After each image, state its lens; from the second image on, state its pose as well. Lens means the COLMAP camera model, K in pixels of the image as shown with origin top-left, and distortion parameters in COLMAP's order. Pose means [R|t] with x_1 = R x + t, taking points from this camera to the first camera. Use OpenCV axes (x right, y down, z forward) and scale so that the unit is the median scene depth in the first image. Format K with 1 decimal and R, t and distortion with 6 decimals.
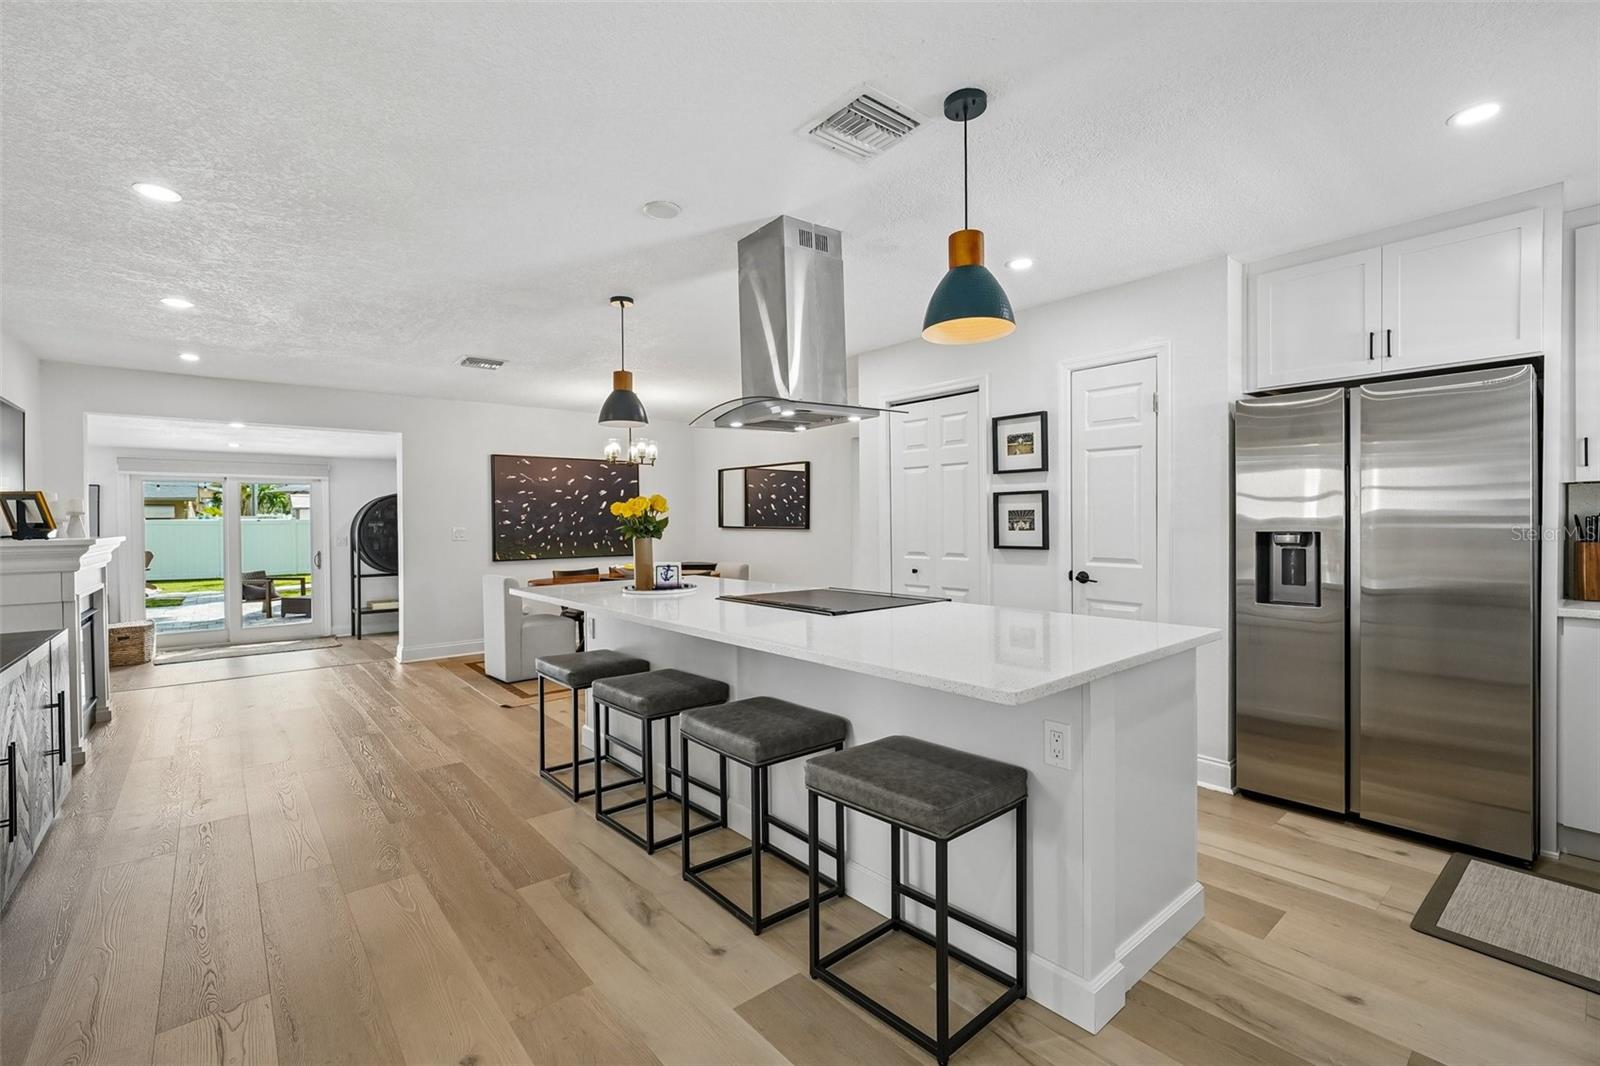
lens RADIAL K [[706.2, 0, 789.3], [0, 706.2, 528.5], [0, 0, 1]] dist [-0.001970, 0.003248]
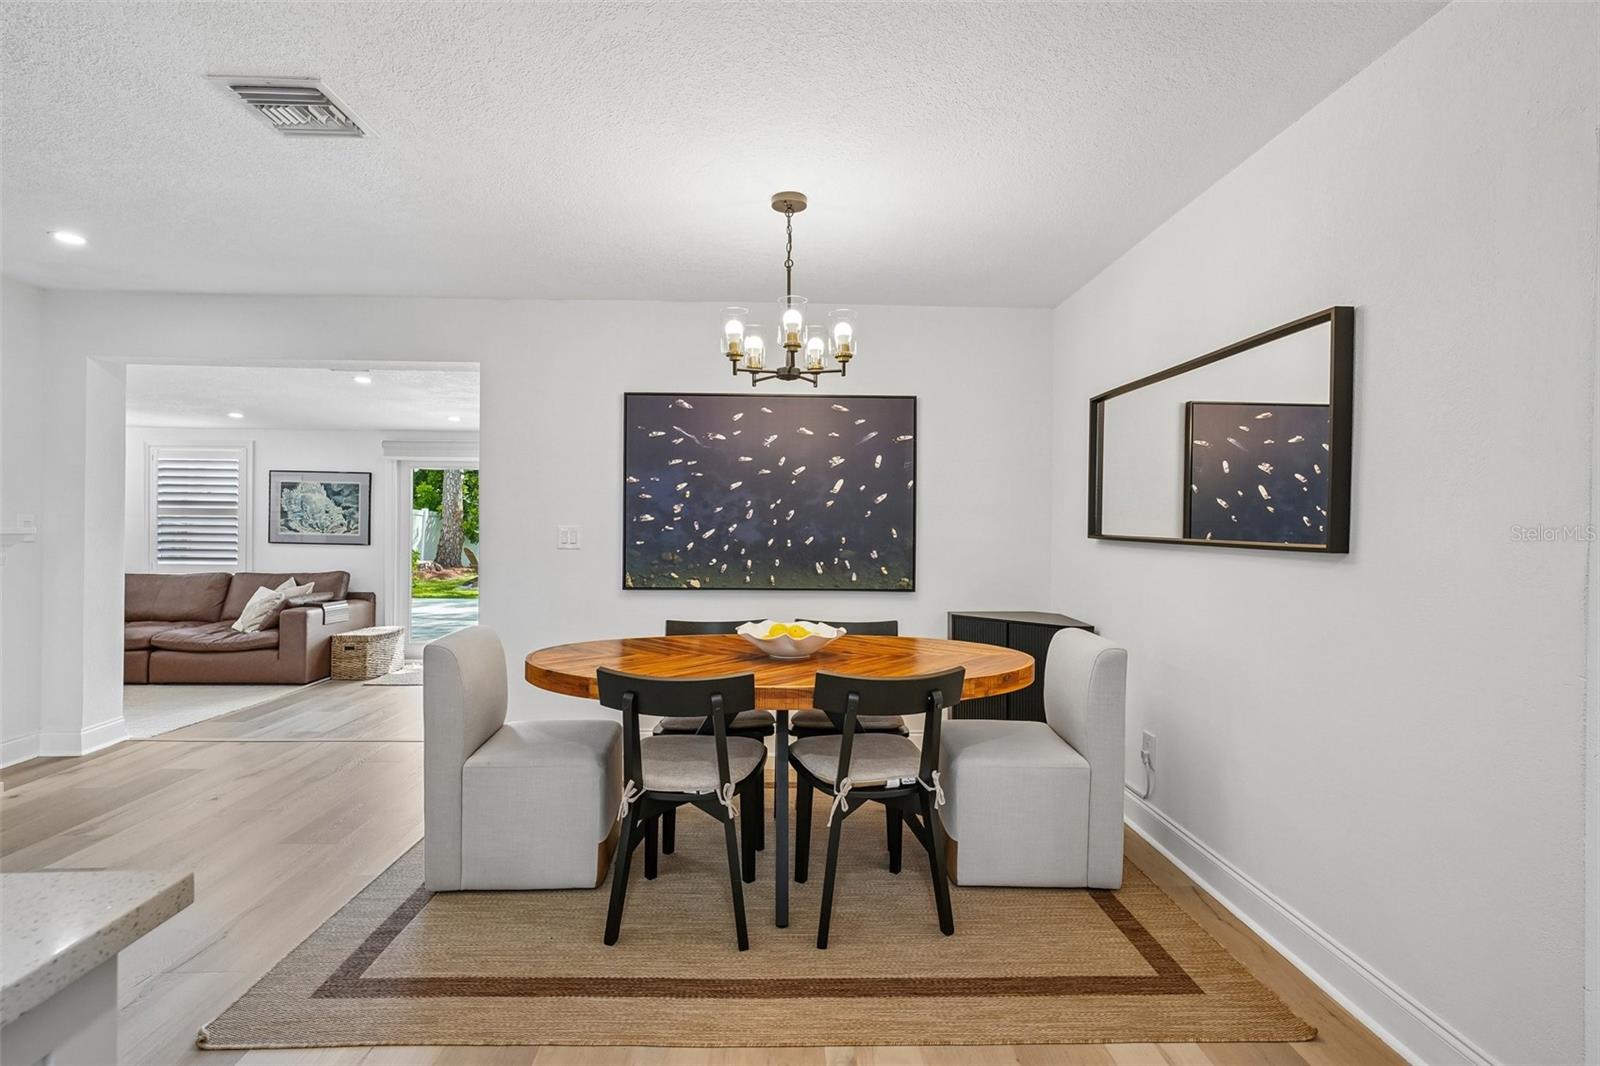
lens RADIAL K [[730.7, 0, 791.0], [0, 730.7, 538.0], [0, 0, 1]] dist [-0.001902, 0.000711]
pose [[0.789550, 0.025710, -0.613147, 0.051751], [-0.023081, 0.999659, 0.012196, -0.004924], [0.613252, 0.004522, 0.789874, 1.117894]]
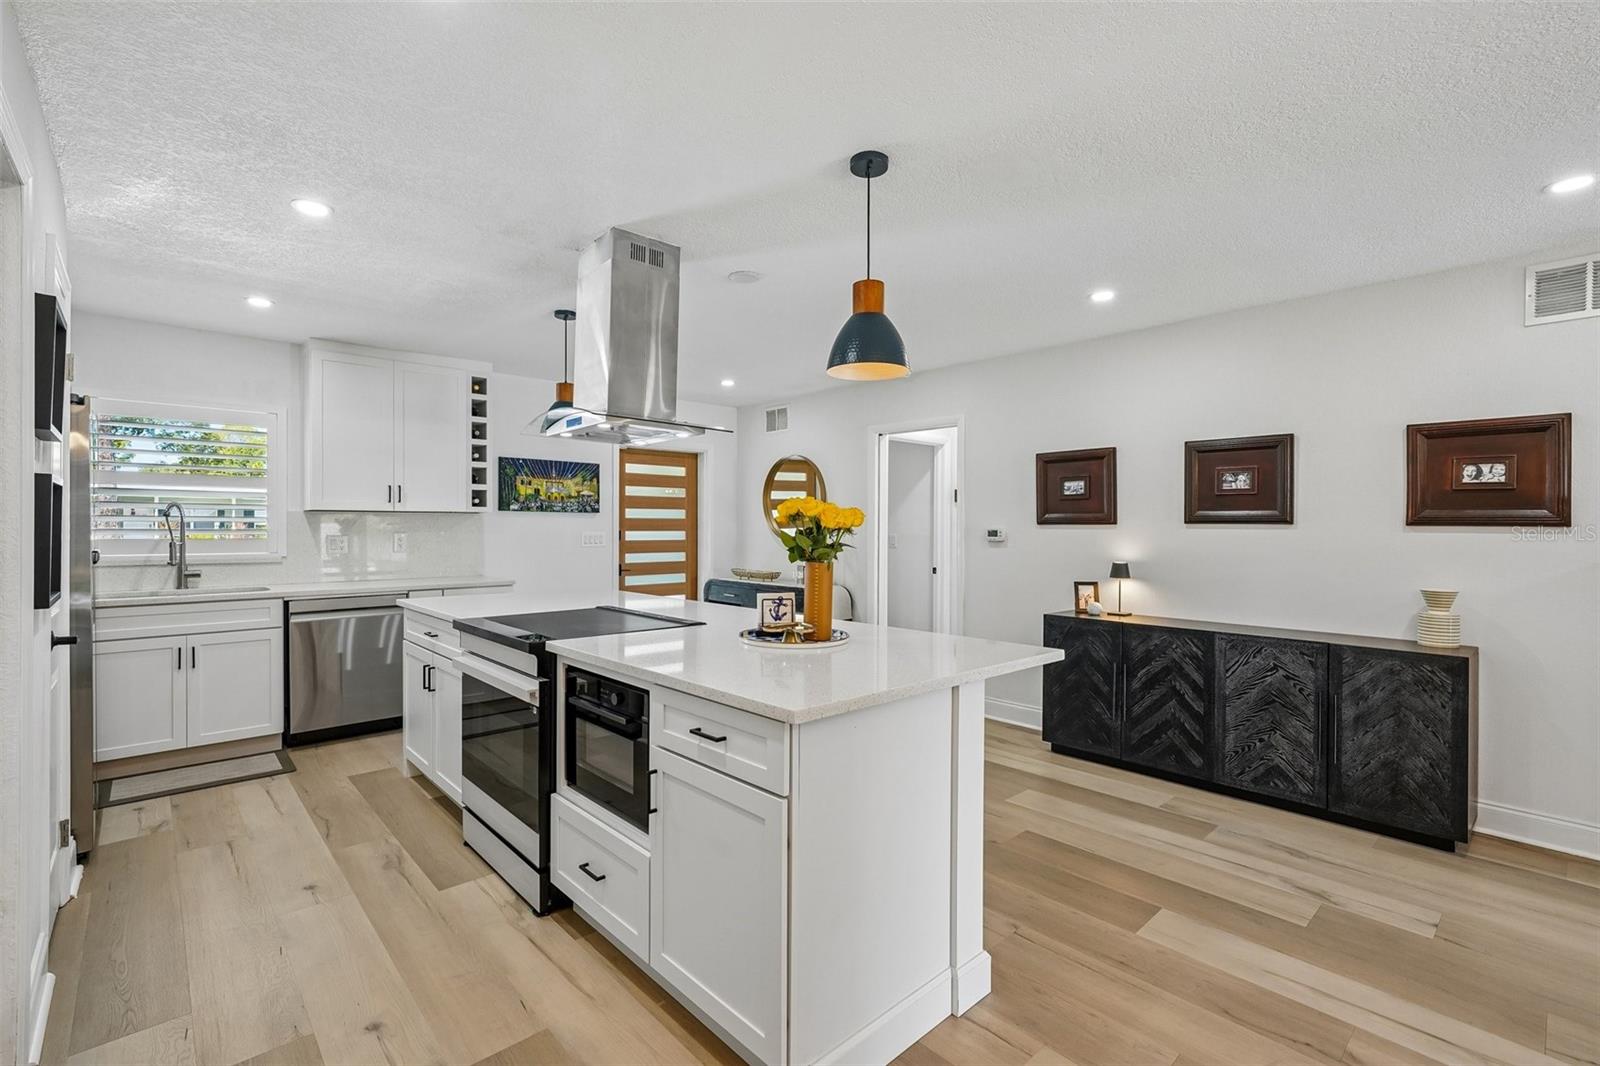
lens RADIAL K [[706.2, 0, 789.9], [0, 706.2, 533.5], [0, 0, 1]] dist [-0.001970, 0.003248]
pose [[-0.998679, 0.005336, -0.051110, -0.134443], [0.004320, 0.999791, 0.019966, -0.024666], [0.051206, 0.019719, -0.998493, 1.529316]]
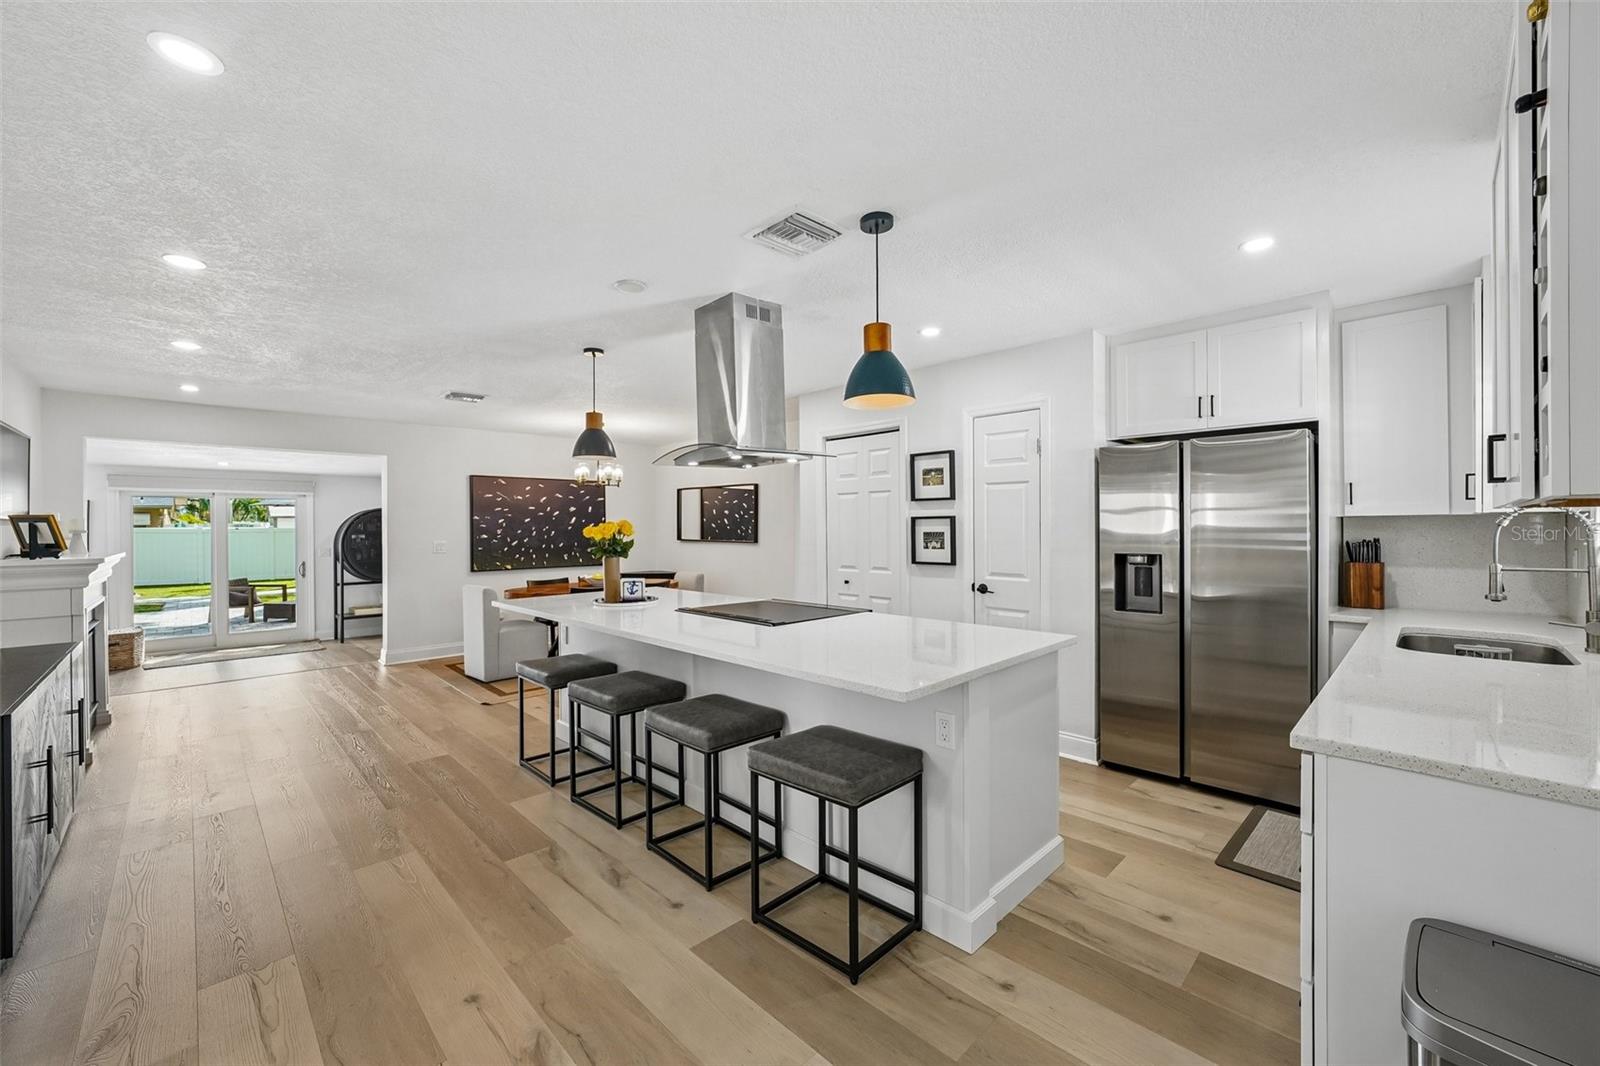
lens RADIAL K [[640.7, 0, 790.3], [0, 640.7, 529.4], [0, 0, 1]] dist [-0.009588, 0.003120]
pose [[0.997150, 0.001992, 0.075418, 0.005271], [-0.001405, 0.999968, -0.007843, -0.022242], [-0.075432, 0.007714, 0.997121, -0.063217]]
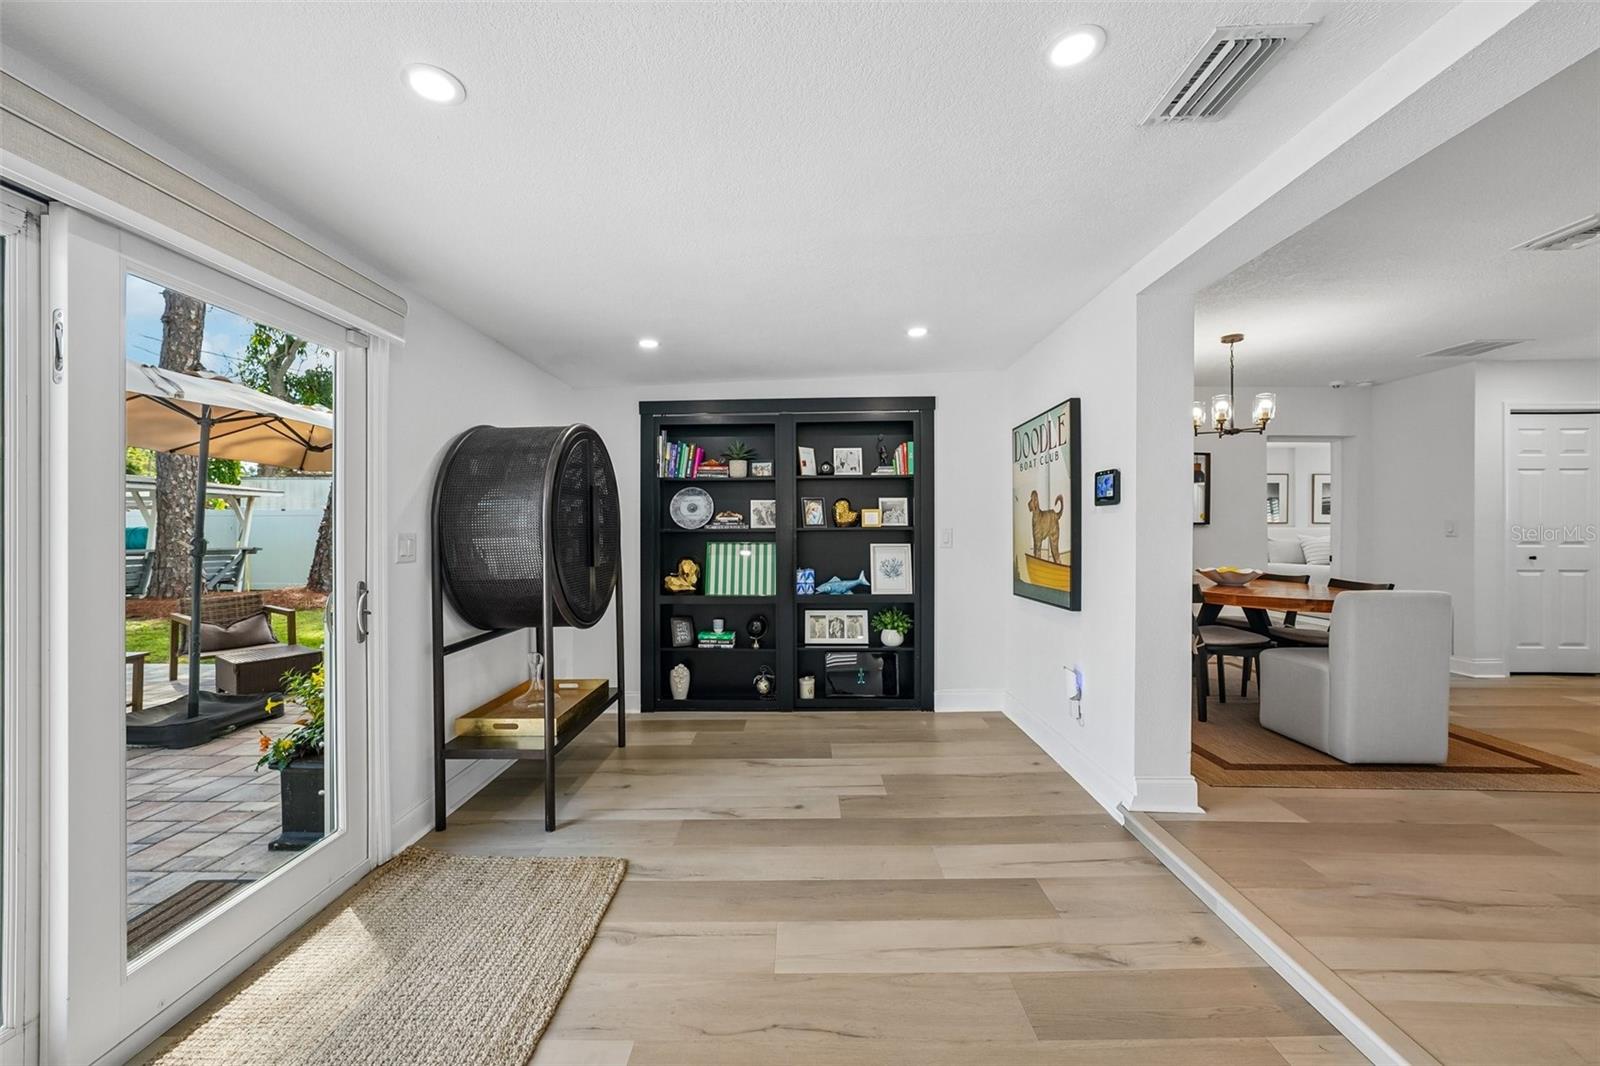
lens RADIAL K [[640.7, 0, 797.2], [0, 640.7, 526.0], [0, 0, 1]] dist [-0.009588, 0.003120]
pose [[0.636067, 0.011172, 0.771553, -1.691109], [0.001383, 0.999877, -0.015618, 0.027409], [-0.771633, 0.011002, 0.635973, 1.533007]]
